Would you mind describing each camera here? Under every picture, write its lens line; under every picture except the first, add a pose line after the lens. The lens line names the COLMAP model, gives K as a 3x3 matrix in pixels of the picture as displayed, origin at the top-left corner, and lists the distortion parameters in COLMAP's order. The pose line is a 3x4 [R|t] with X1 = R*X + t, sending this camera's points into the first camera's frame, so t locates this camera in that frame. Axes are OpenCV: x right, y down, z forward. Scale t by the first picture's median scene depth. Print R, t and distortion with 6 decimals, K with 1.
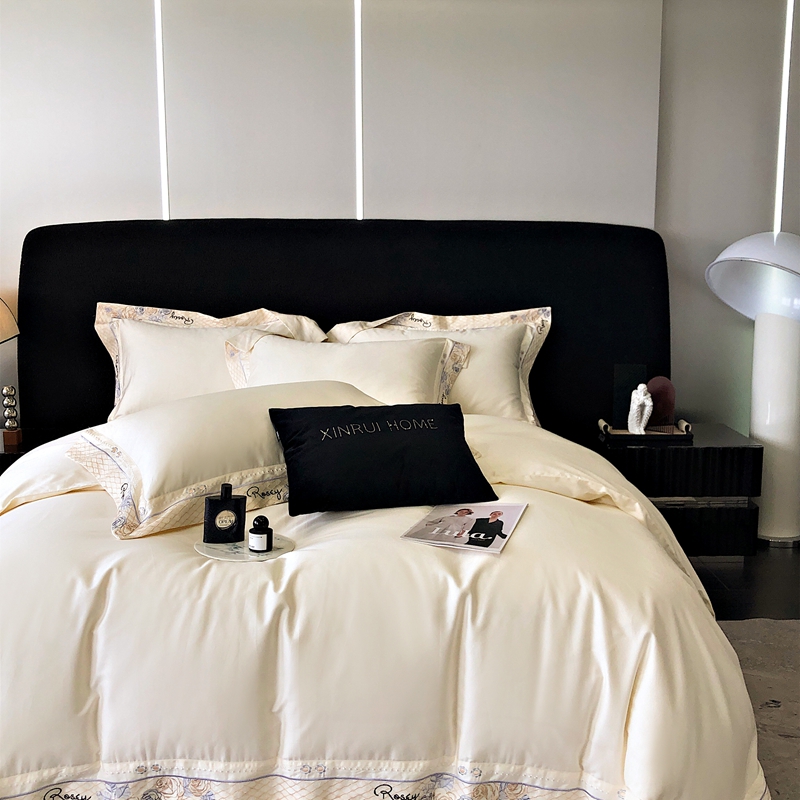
lens RADIAL K [[1005.4, 0, 400.0], [0, 1005.4, 400.0], [0, 0, 1]] dist [0.169090, -0.530822]
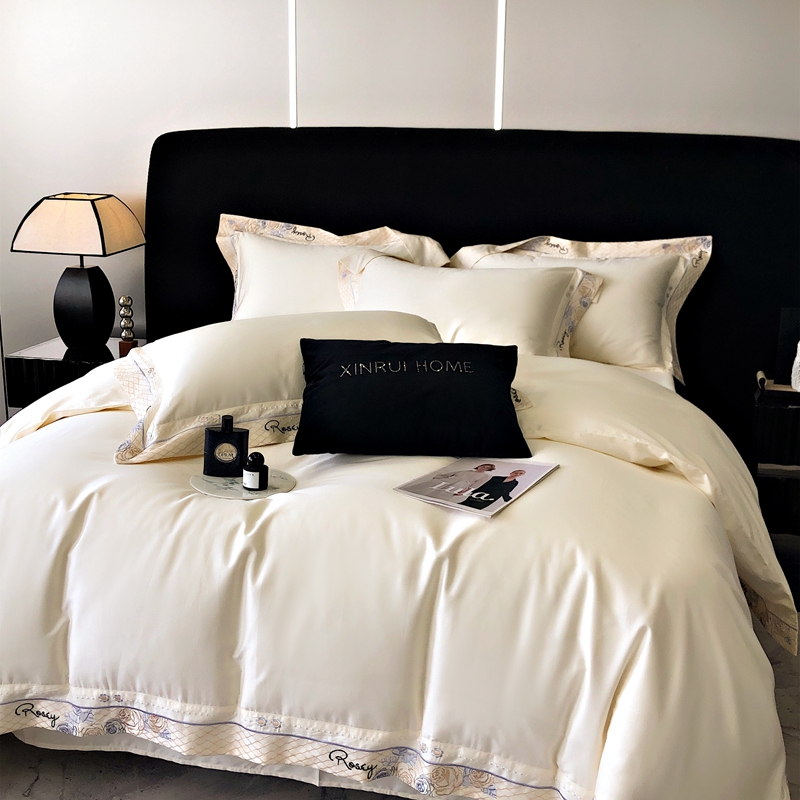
lens RADIAL K [[1070.3, 0, 400.0], [0, 1070.3, 400.0], [0, 0, 1]] dist [0.263095, -1.098705]
pose [[0.968407, 0.075861, -0.237557, 0.132449], [-0.058380, 0.995101, 0.079784, -0.012787], [0.242446, -0.063395, 0.968091, 0.037045]]
